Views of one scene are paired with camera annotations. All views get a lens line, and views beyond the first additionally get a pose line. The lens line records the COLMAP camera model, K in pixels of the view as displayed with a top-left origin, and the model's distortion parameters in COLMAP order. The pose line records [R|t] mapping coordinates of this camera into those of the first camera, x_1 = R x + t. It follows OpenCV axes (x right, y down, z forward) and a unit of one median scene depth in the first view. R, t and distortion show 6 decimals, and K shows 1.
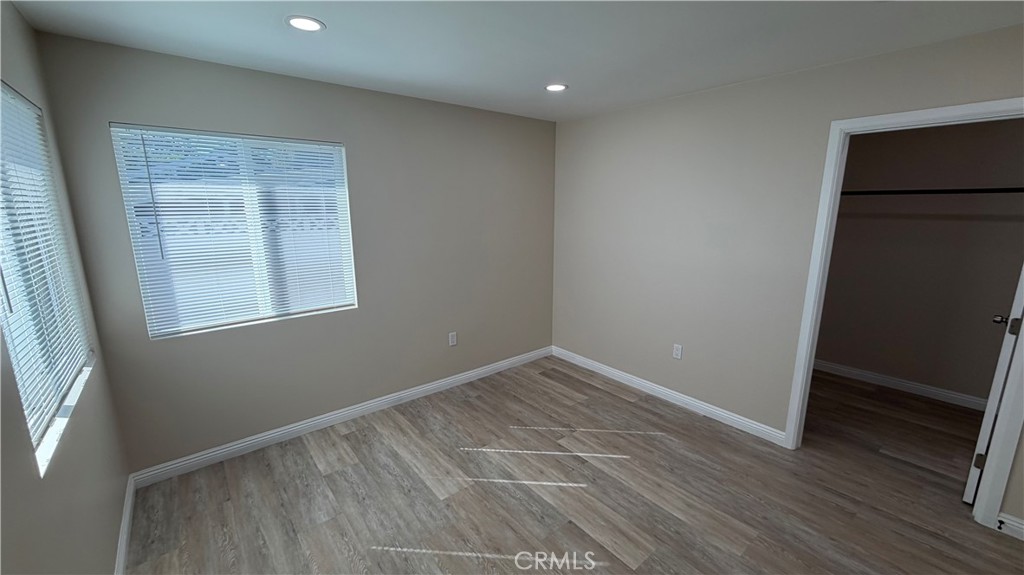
lens RADIAL K [[415.2, 0, 514.7], [0, 415.2, 266.8], [0, 0, 1]] dist [0.002083, 0.000138]
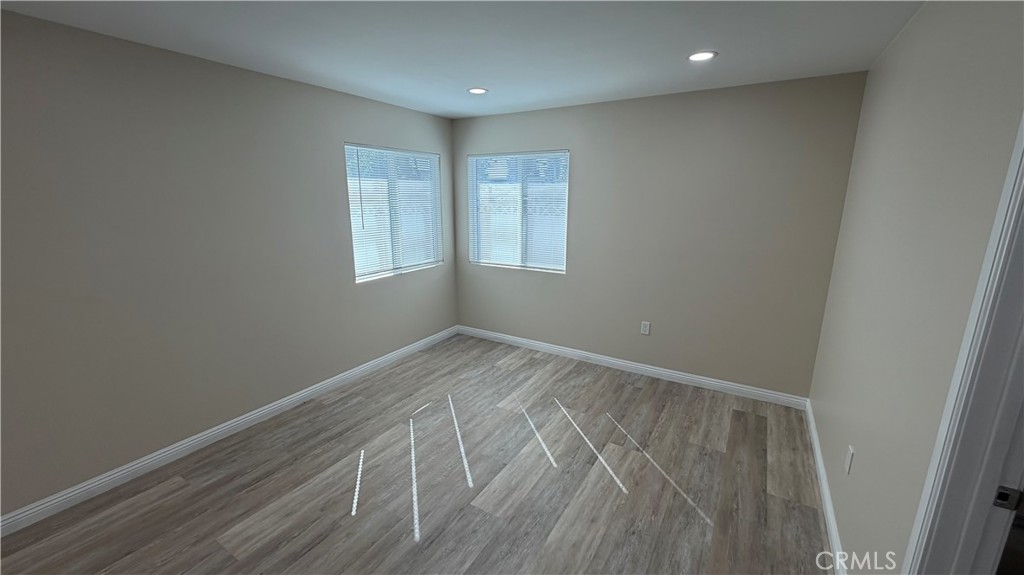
lens RADIAL K [[406.4, 0, 516.1], [0, 406.4, 289.5], [0, 0, 1]] dist [0.002537, 0.000299]
pose [[0.333767, 0.217433, -0.917236, 0.813566], [-0.145475, 0.973259, 0.177777, -0.070544], [0.931363, 0.074098, 0.356472, 0.413120]]
